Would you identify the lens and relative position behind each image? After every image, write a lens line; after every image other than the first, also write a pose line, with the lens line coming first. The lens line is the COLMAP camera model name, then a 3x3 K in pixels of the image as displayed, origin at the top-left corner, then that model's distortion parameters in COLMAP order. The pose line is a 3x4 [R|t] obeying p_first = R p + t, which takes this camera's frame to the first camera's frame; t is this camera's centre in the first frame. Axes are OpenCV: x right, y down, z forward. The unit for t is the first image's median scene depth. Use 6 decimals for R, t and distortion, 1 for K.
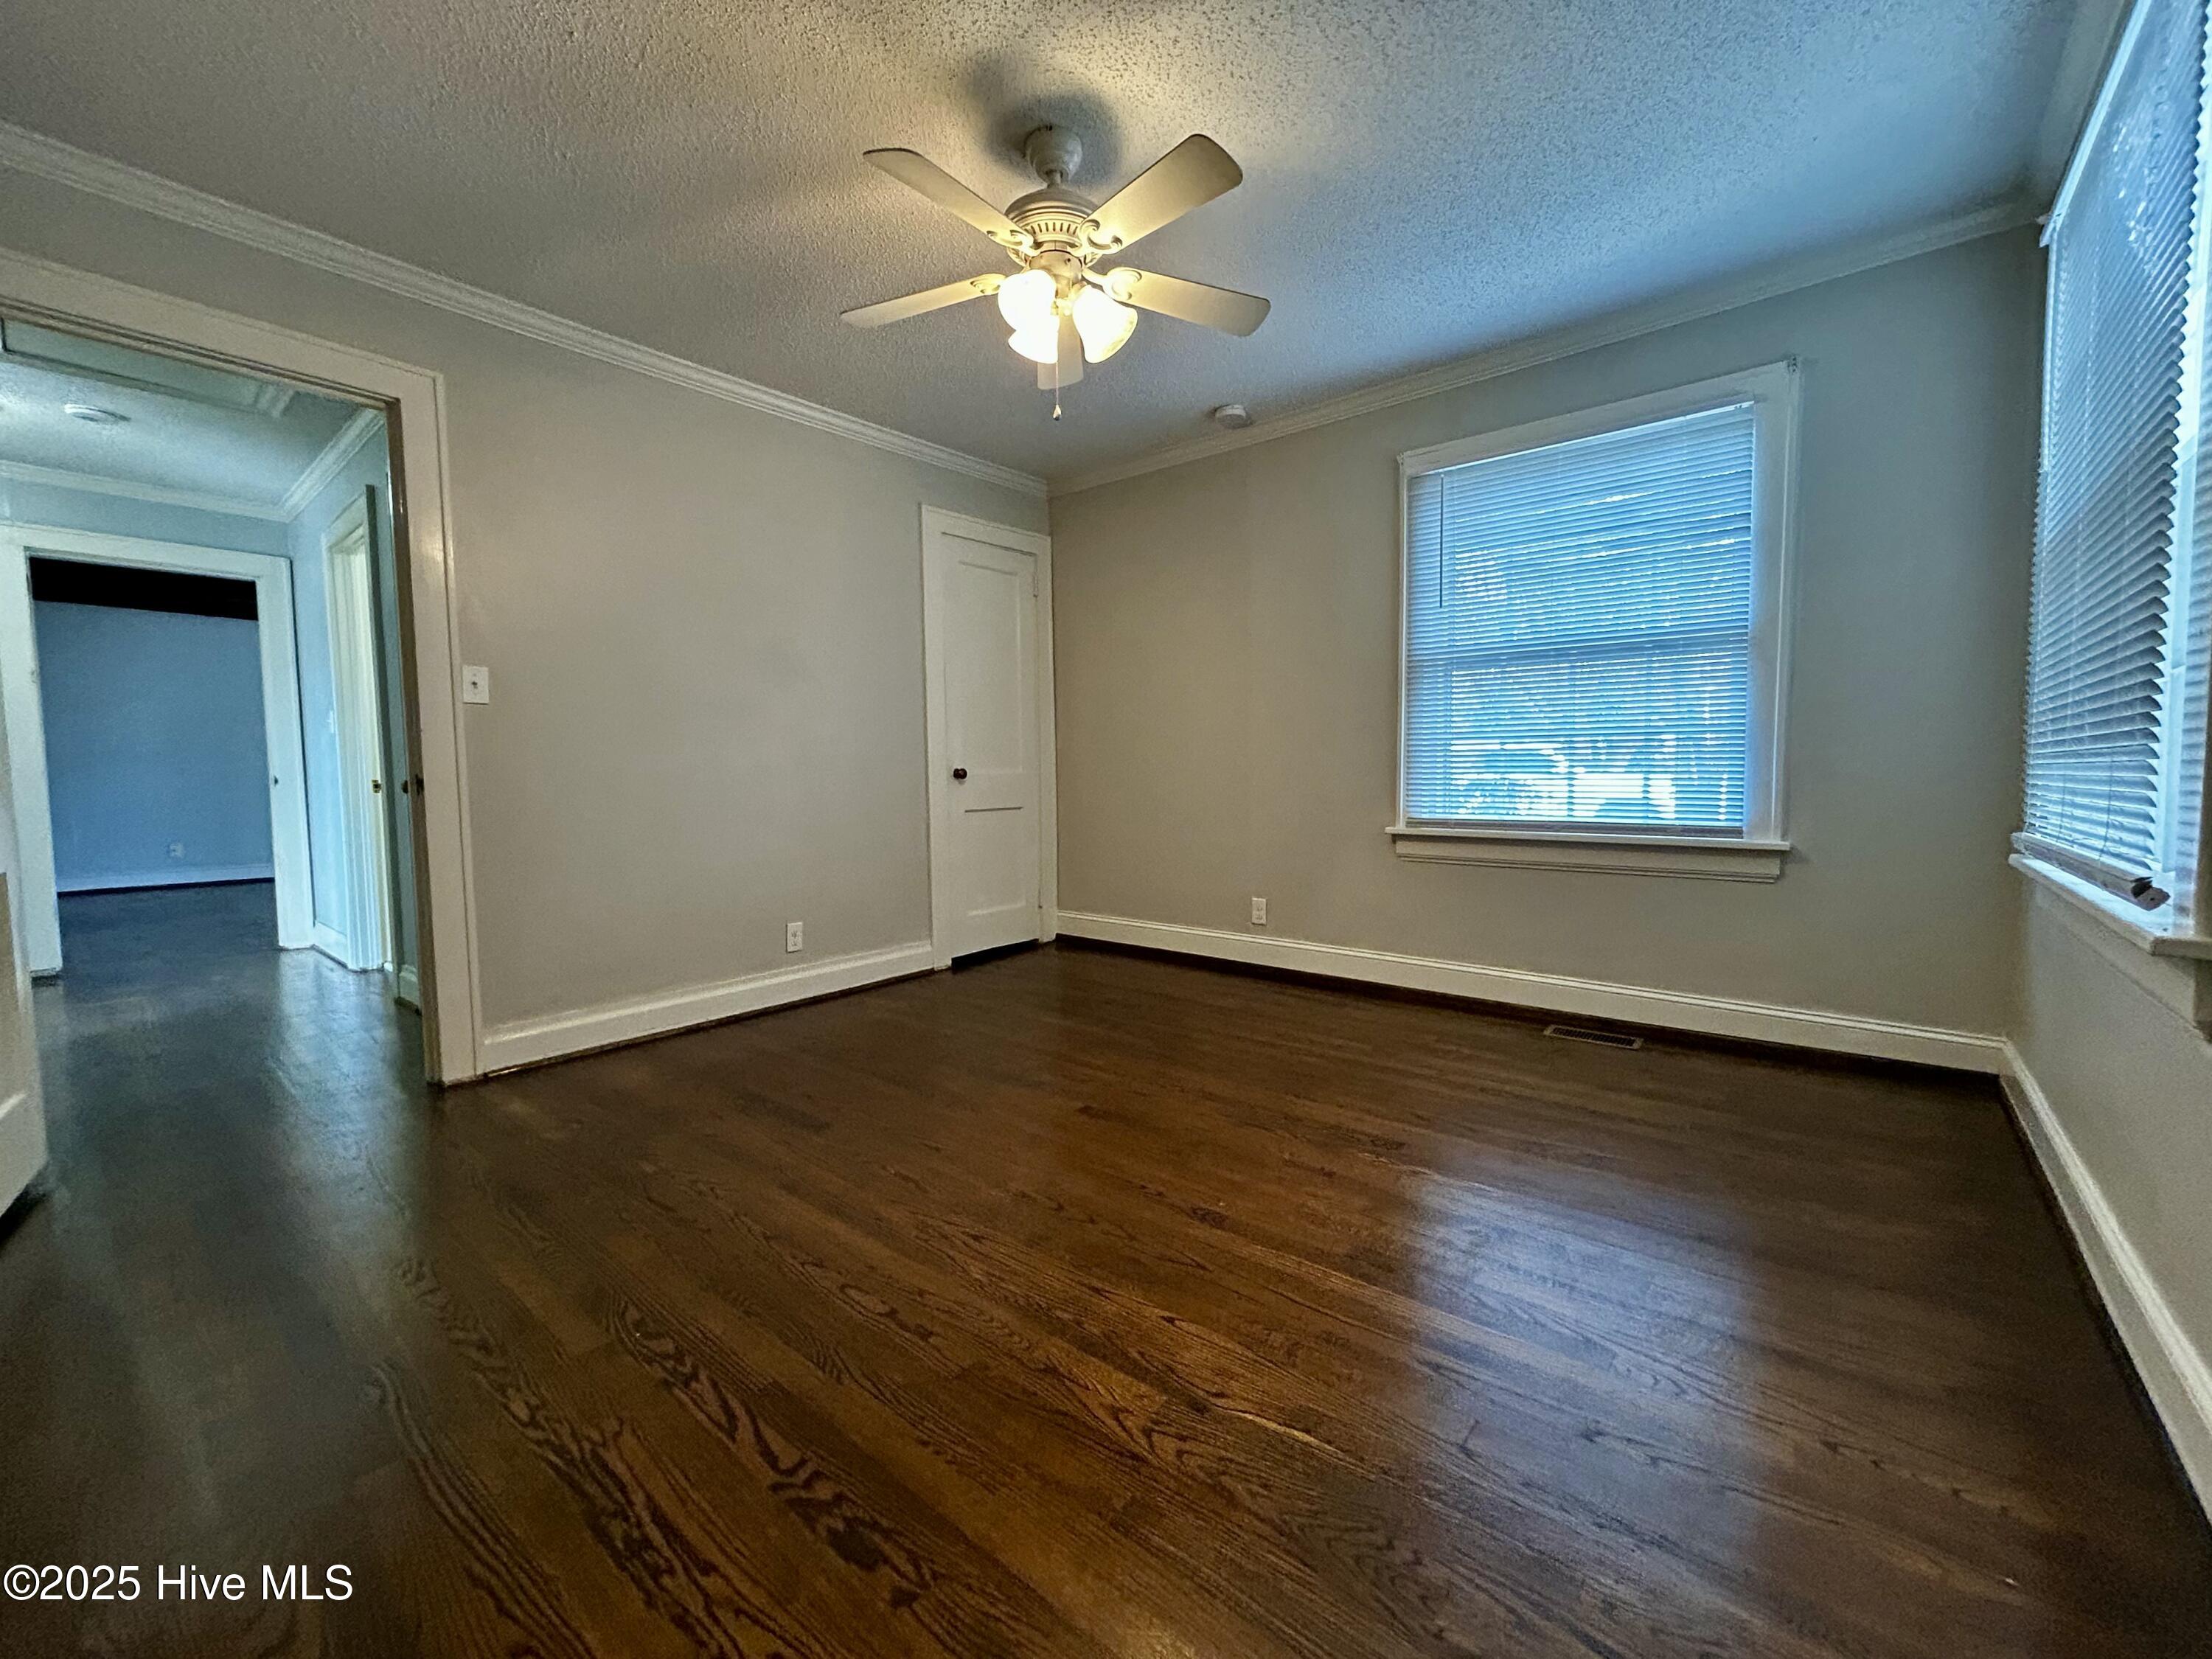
lens RADIAL K [[890.3, 0, 1110.4], [0, 890.3, 829.3], [0, 0, 1]] dist [-0.003300, 0.000165]
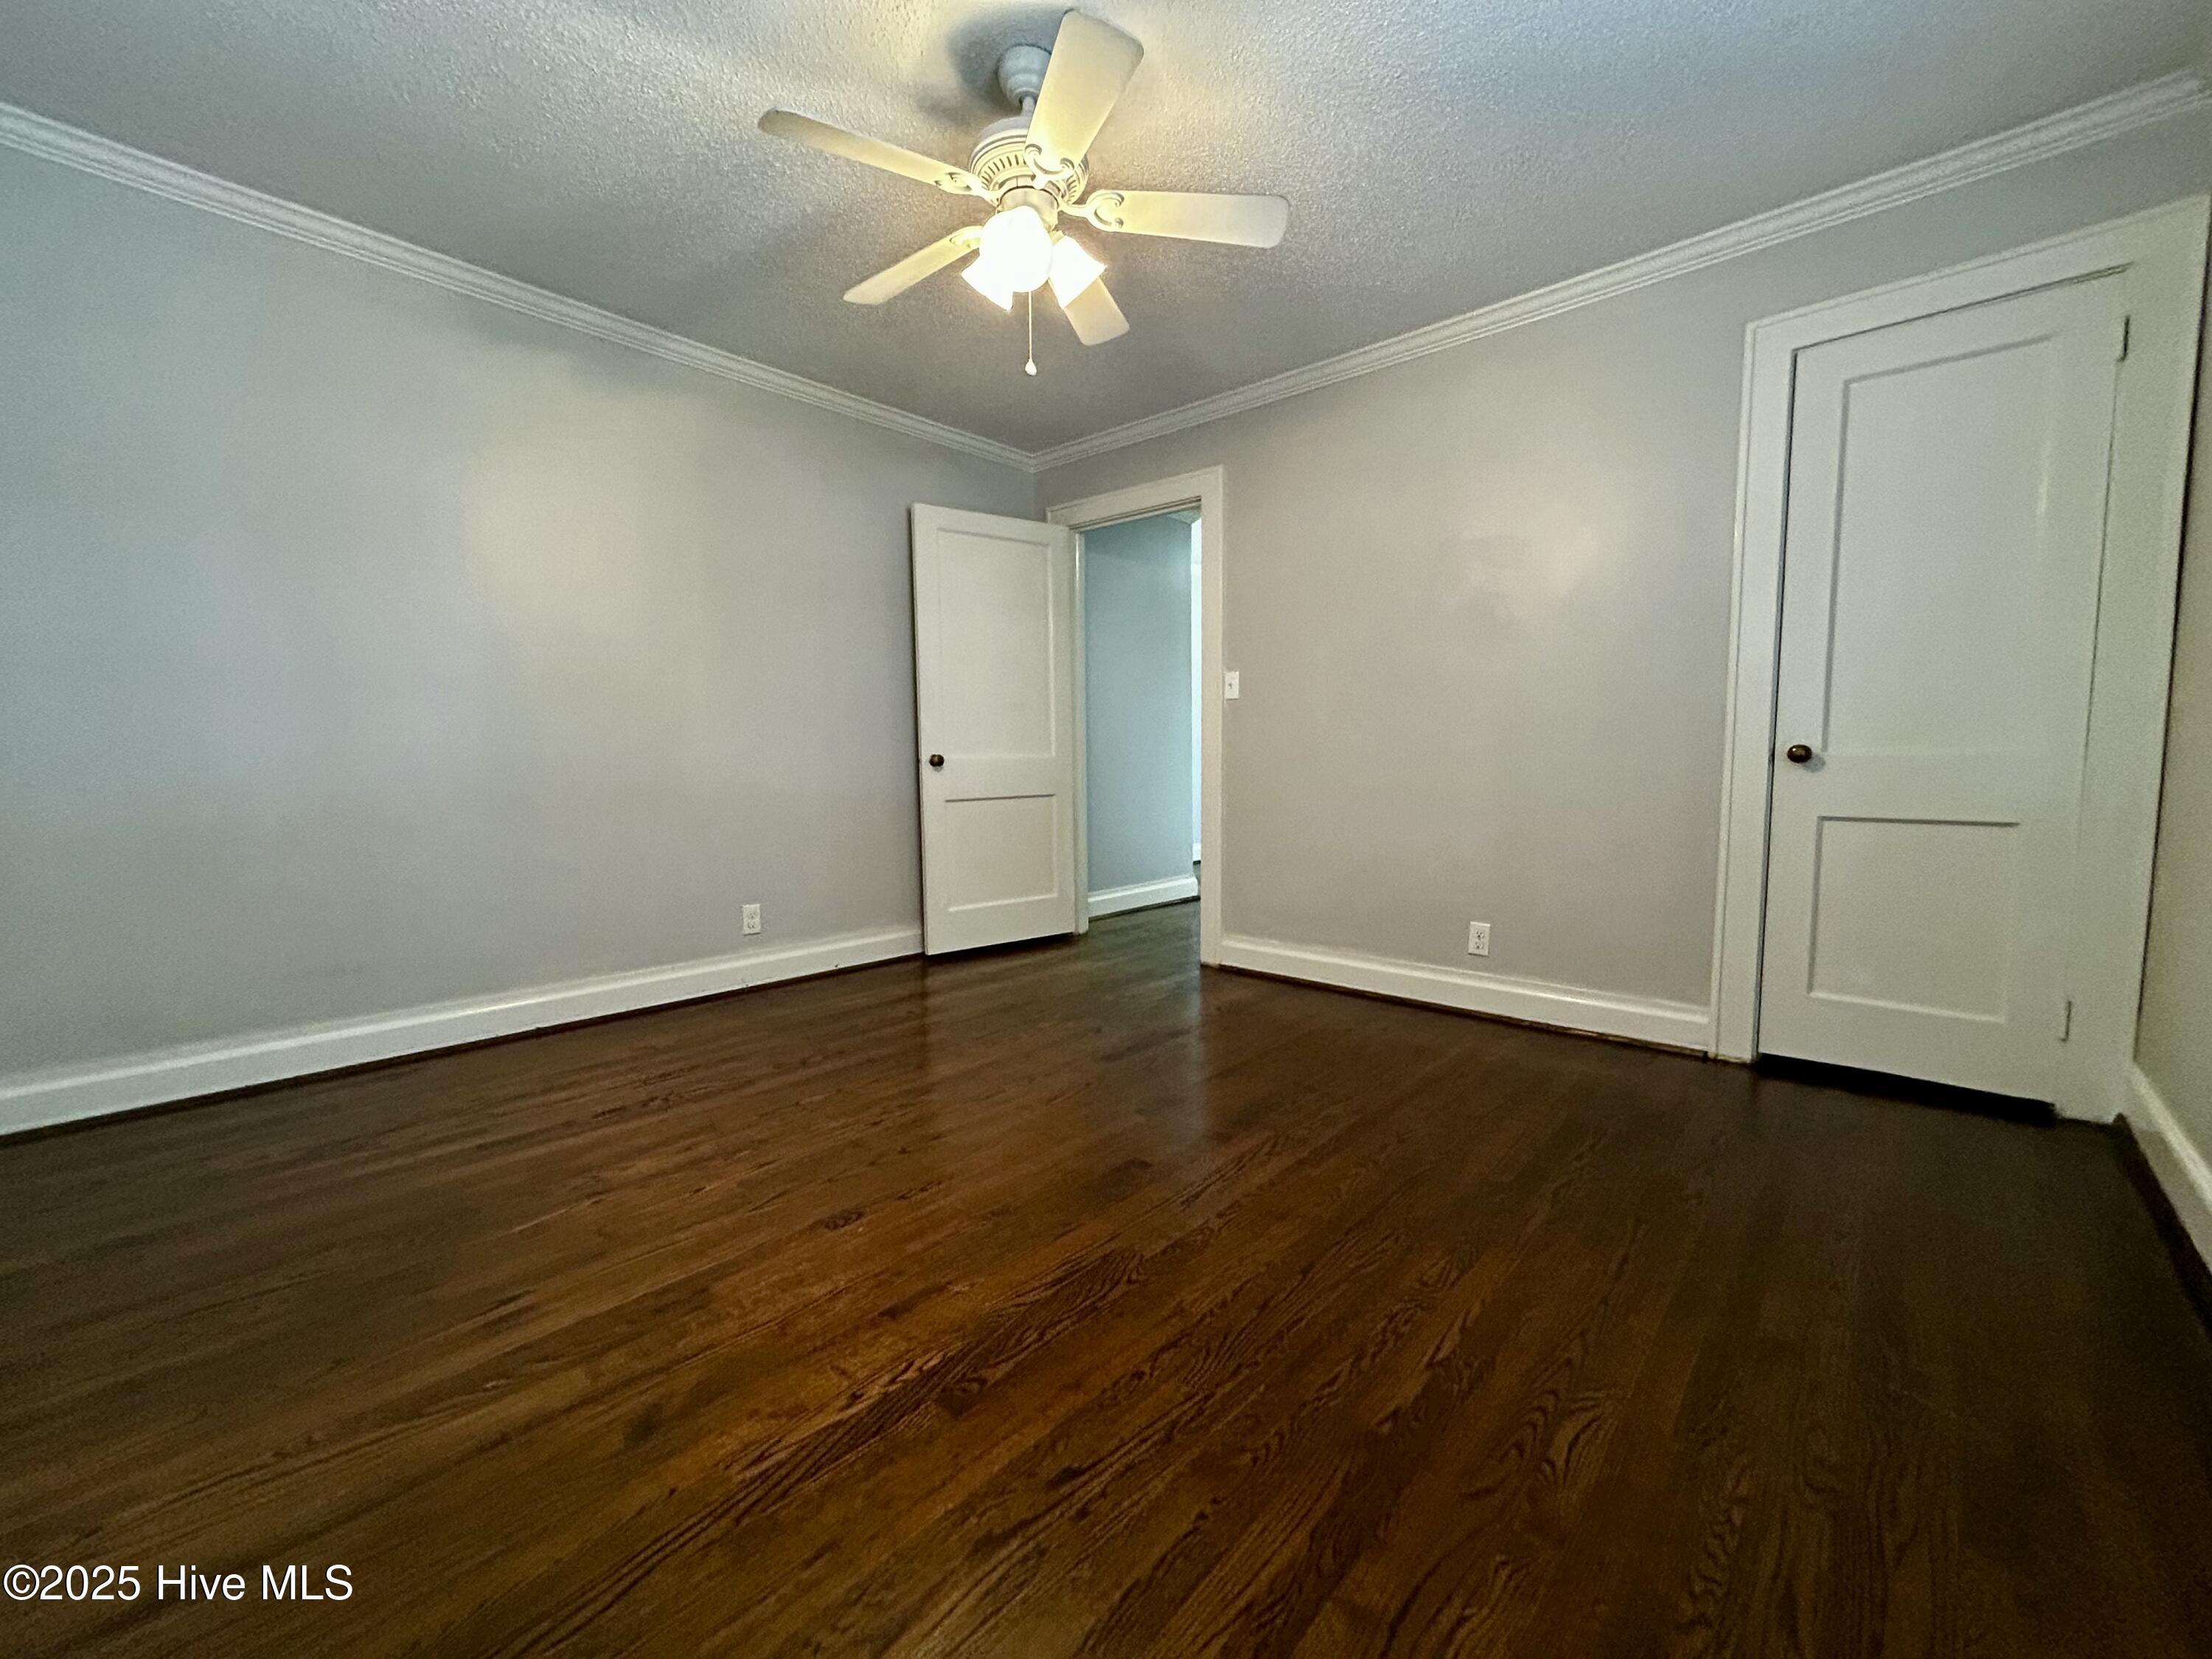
lens RADIAL K [[890.3, 0, 1111.3], [0, 890.3, 832.5], [0, 0, 1]] dist [-0.003300, 0.000165]
pose [[-0.036619, 0.105457, -0.993749, 0.787289], [-0.061618, 0.992286, 0.107572, -0.083828], [0.997428, 0.065172, -0.029839, 0.997244]]
